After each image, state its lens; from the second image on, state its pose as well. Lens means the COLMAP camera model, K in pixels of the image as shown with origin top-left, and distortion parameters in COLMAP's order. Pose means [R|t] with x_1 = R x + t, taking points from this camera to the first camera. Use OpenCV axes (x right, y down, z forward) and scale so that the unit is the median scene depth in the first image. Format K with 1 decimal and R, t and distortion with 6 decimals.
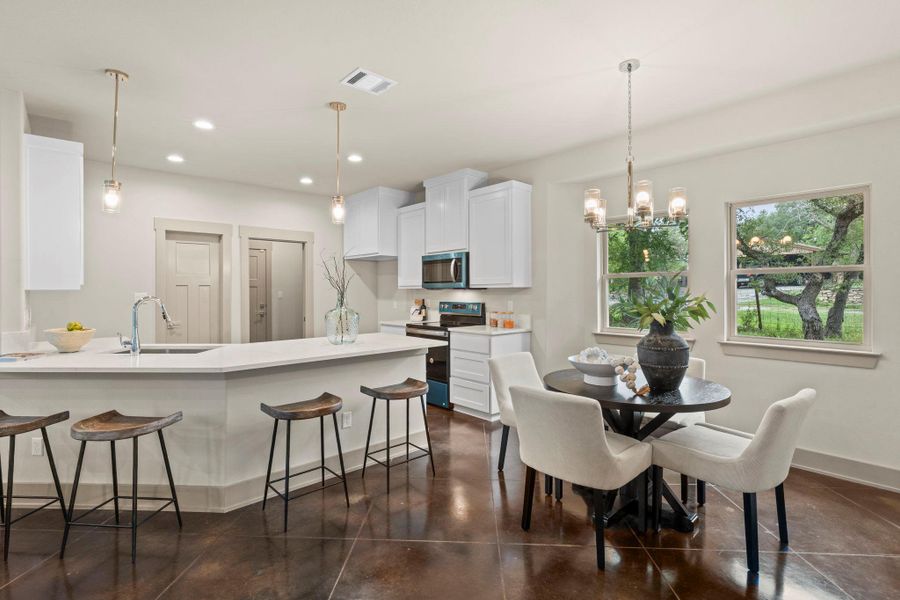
lens RADIAL K [[433.8, 0, 422.6], [0, 433.8, 286.2], [0, 0, 1]] dist [0.002312, 0.000344]
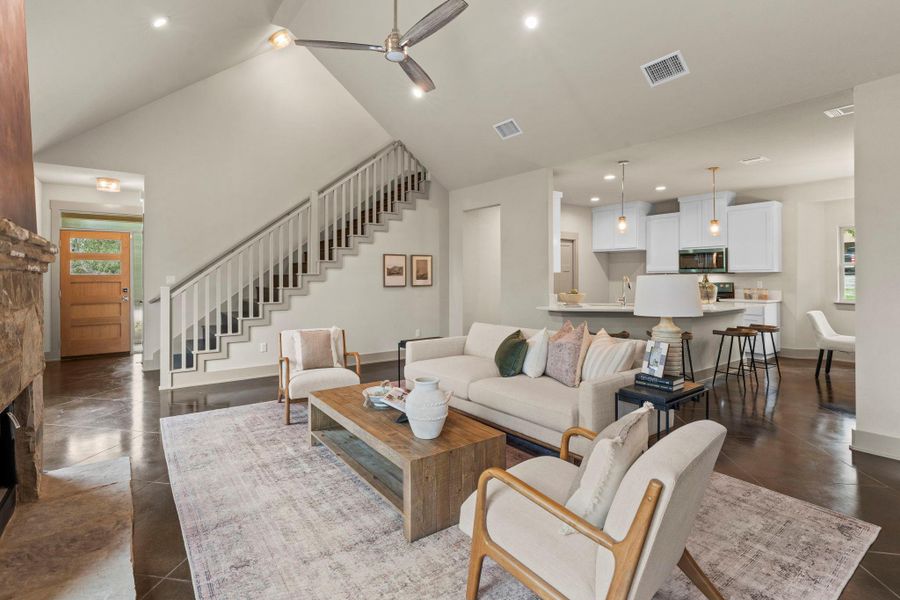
lens RADIAL K [[429.0, 0, 423.4], [0, 429.0, 276.2], [0, 0, 1]] dist [0.002502, 0.001085]
pose [[0.994153, 0.003413, -0.107924, -0.733430], [-0.002360, 0.999948, 0.009884, 0.004401], [0.107952, -0.009572, 0.994110, -0.538578]]
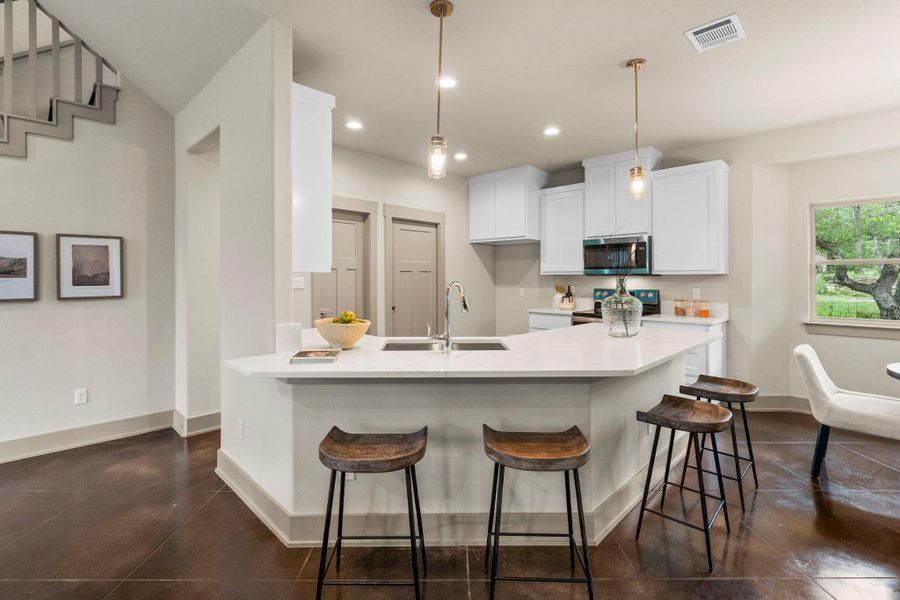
lens RADIAL K [[427.0, 0, 438.3], [0, 427.0, 275.5], [0, 0, 1]] dist [-0.001284, -0.000280]
pose [[0.997389, 0.007879, 0.071782, -0.404743], [-0.008315, 0.999949, 0.005770, 0.004666], [-0.071733, -0.006352, 0.997404, 0.108422]]
